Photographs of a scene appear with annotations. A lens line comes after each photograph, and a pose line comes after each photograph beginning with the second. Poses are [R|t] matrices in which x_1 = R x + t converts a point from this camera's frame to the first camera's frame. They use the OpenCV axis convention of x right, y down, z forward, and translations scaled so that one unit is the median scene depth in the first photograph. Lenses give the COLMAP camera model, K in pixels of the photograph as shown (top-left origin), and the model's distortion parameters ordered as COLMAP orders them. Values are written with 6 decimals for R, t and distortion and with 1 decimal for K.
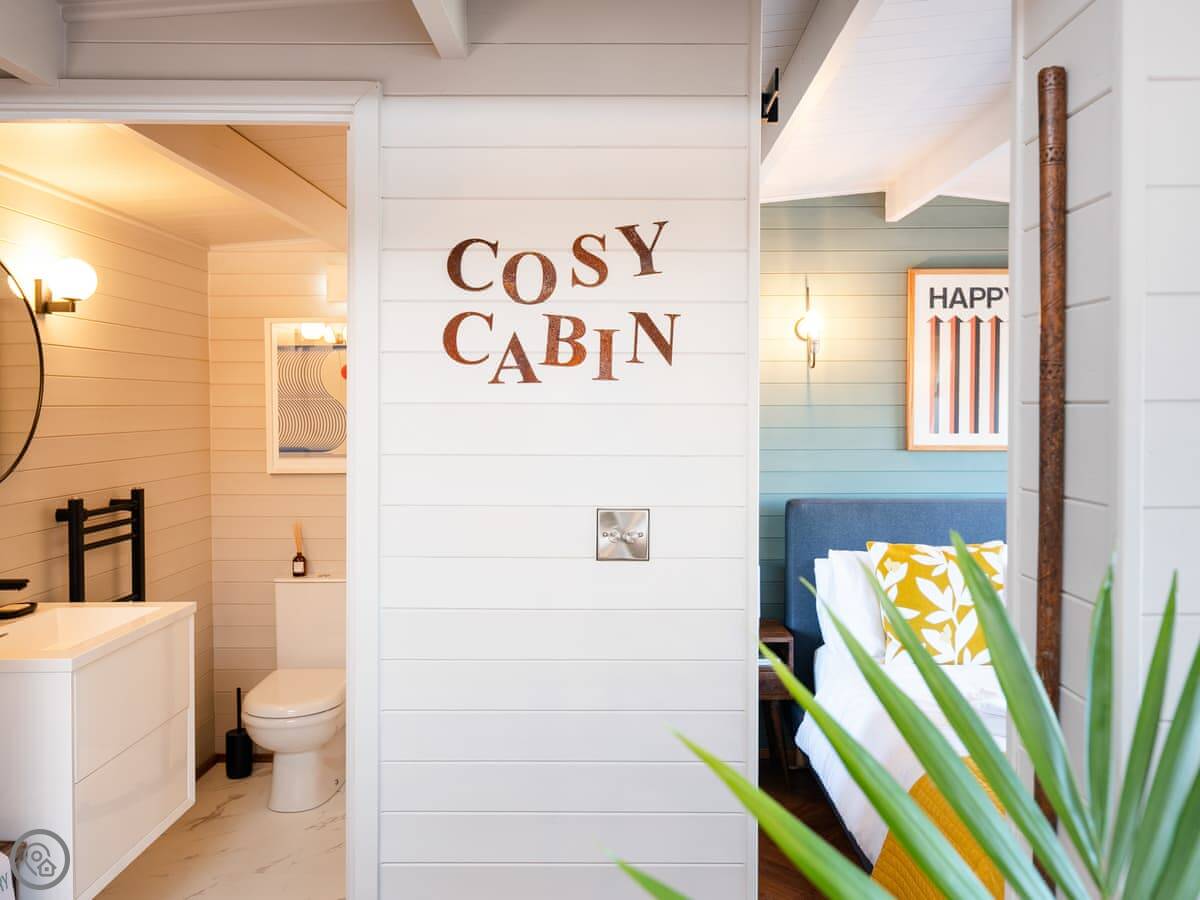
lens RADIAL K [[941.3, 0, 572.2], [0, 941.3, 440.5], [0, 0, 1]] dist [0.004848, 0.017515]
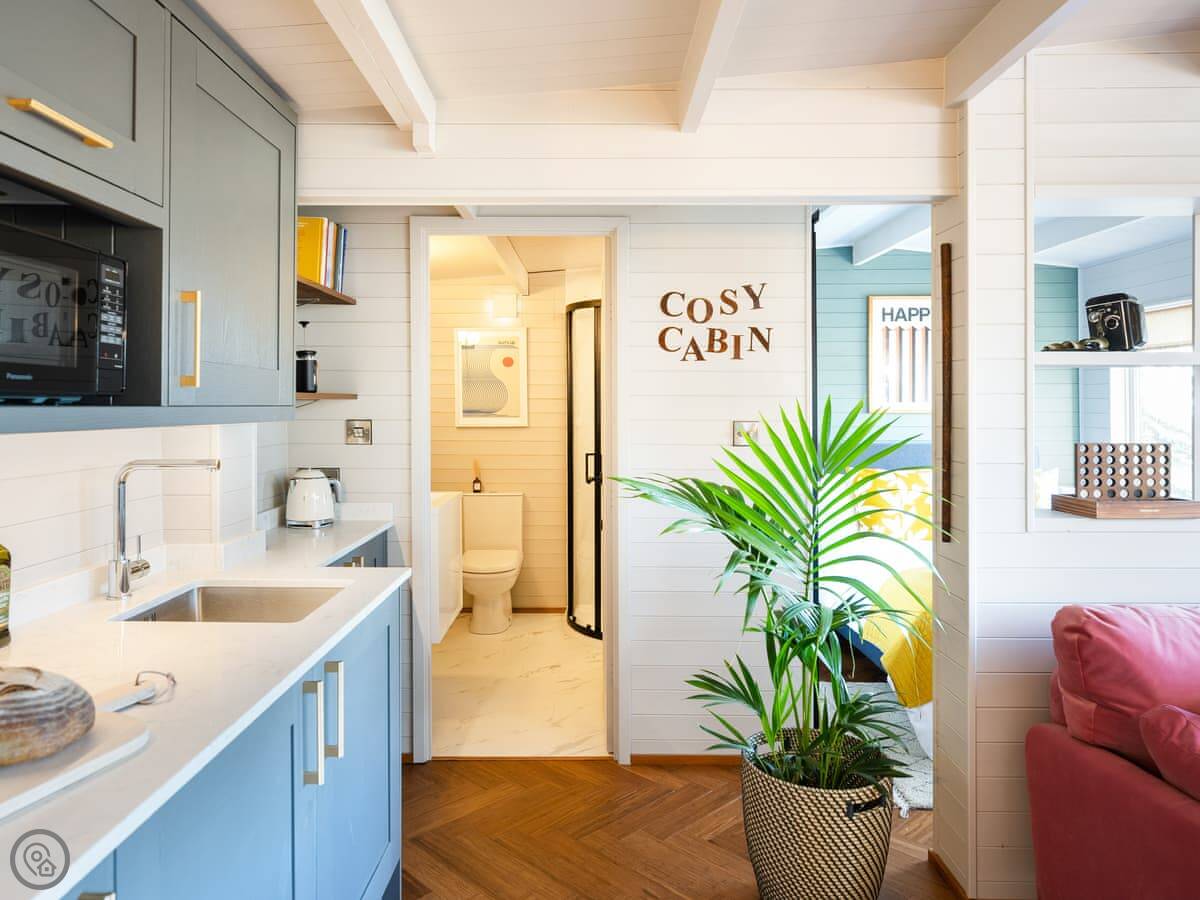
lens RADIAL K [[801.1, 0, 545.6], [0, 801.1, 403.9], [0, 0, 1]] dist [0.007217, 0.014659]
pose [[0.999799, 0.001996, -0.019952, -0.212109], [-0.002622, 0.999504, -0.031391, 0.054618], [0.019879, 0.031437, 0.999308, -0.466927]]
